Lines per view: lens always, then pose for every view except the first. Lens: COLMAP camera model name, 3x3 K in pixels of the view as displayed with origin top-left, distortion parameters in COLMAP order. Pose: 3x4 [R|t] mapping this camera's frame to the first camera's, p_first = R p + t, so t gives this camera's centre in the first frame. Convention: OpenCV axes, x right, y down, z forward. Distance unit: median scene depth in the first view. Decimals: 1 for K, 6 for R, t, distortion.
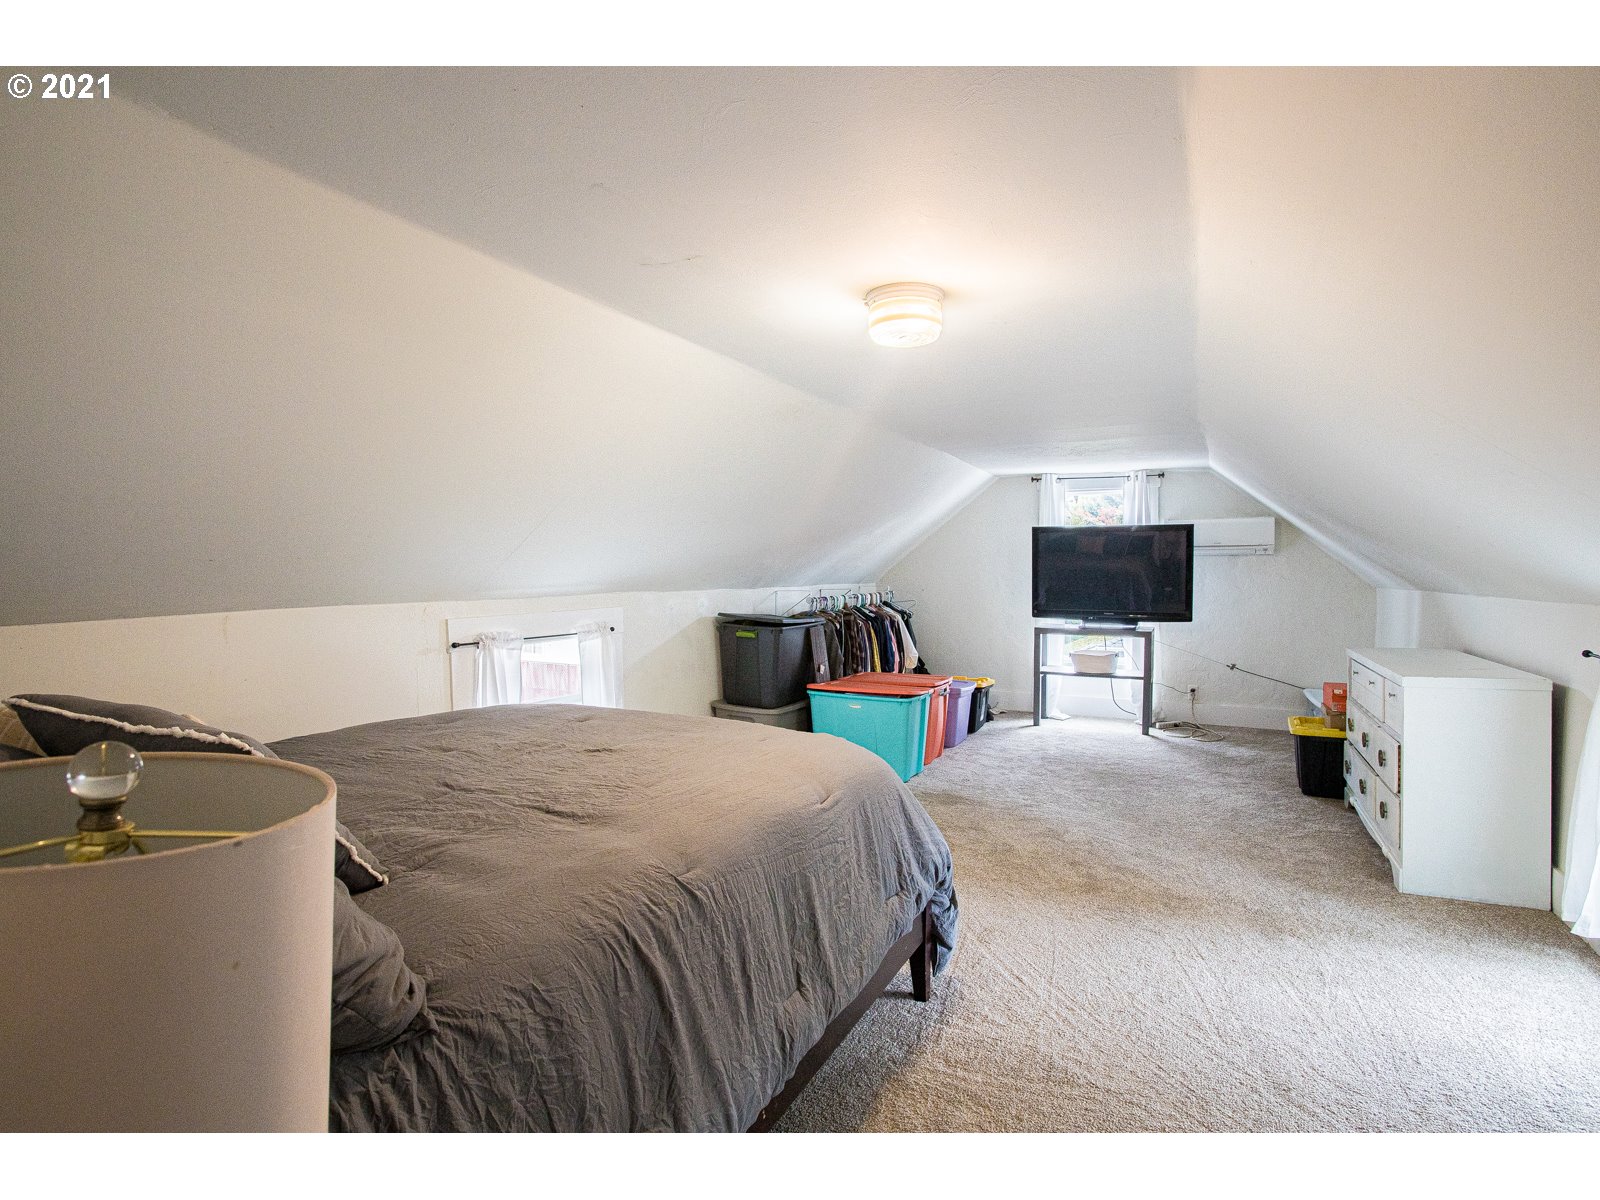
lens RADIAL K [[783.6, 0, 800.0], [0, 783.6, 600.0], [0, 0, 1]] dist [-0.051974, 0.000136]
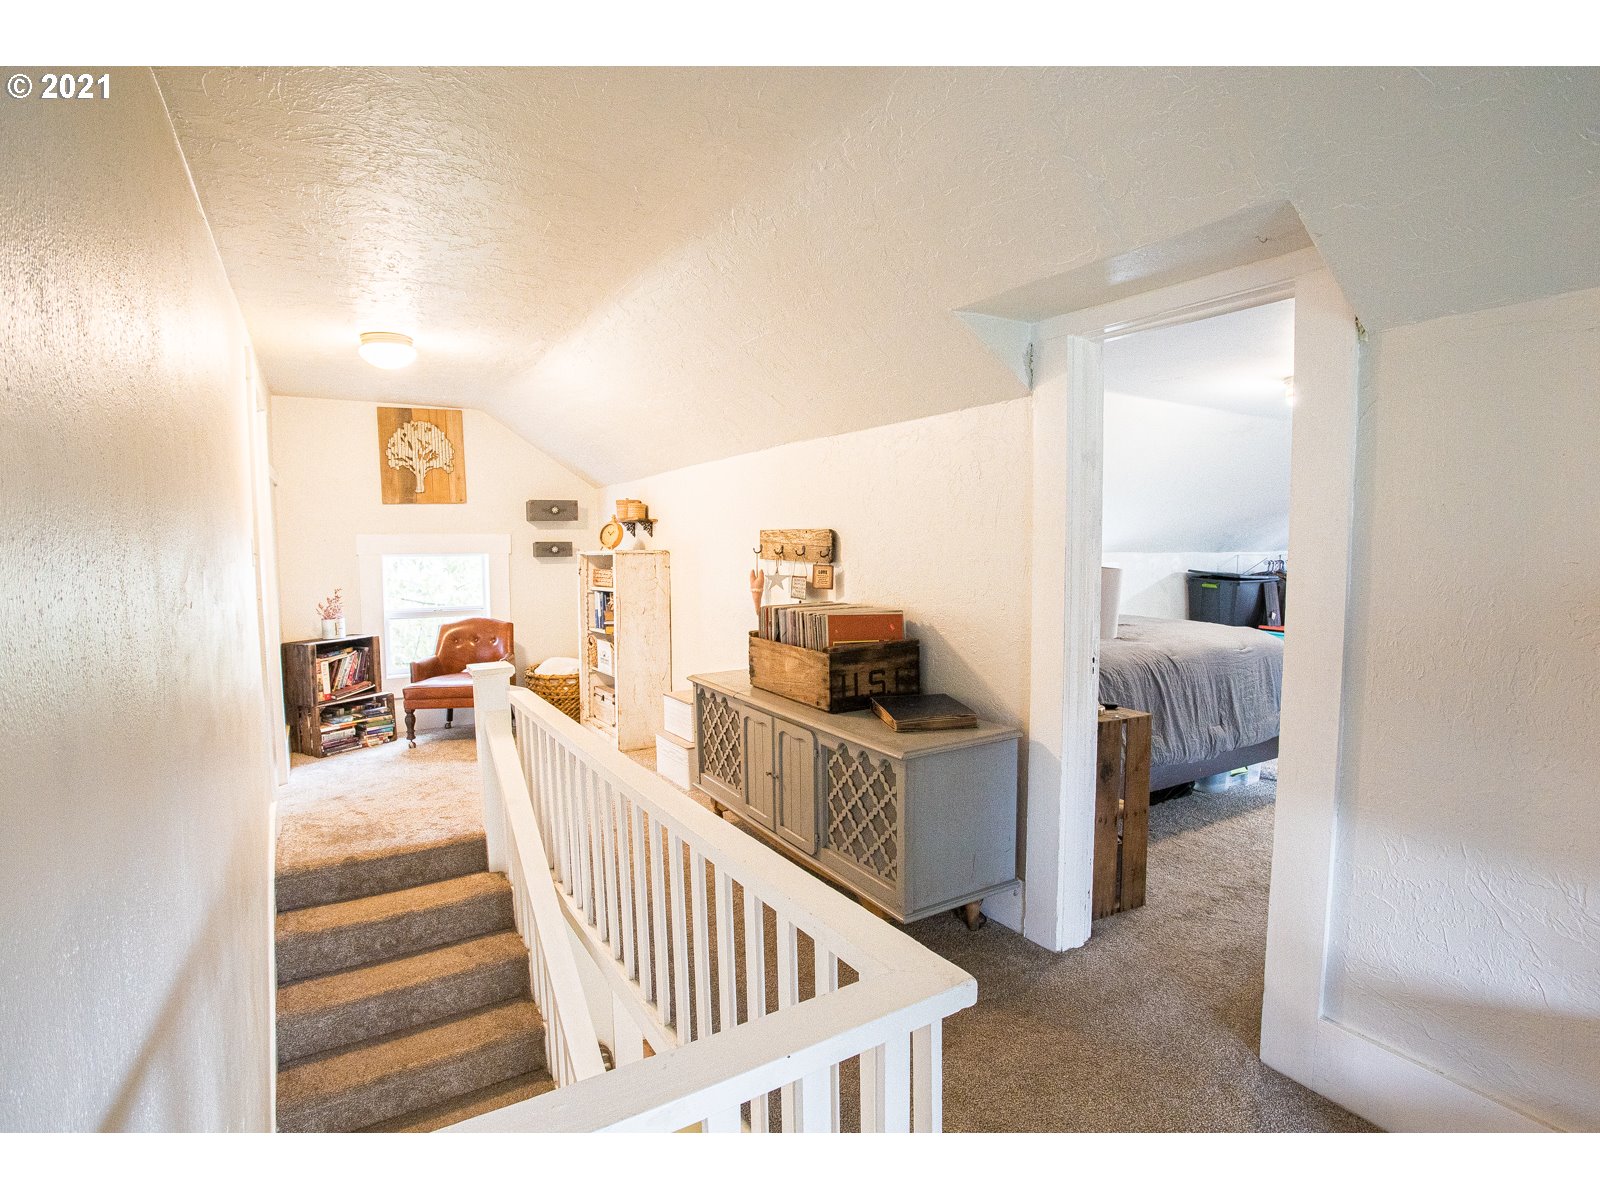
lens RADIAL K [[783.6, 0, 800.0], [0, 783.6, 600.0], [0, 0, 1]] dist [-0.051974, 0.000136]
pose [[0.843006, 0.044159, -0.536089, 0.112788], [-0.022616, 0.998653, 0.046698, 0.050653], [0.537429, -0.027243, 0.842869, -1.134388]]
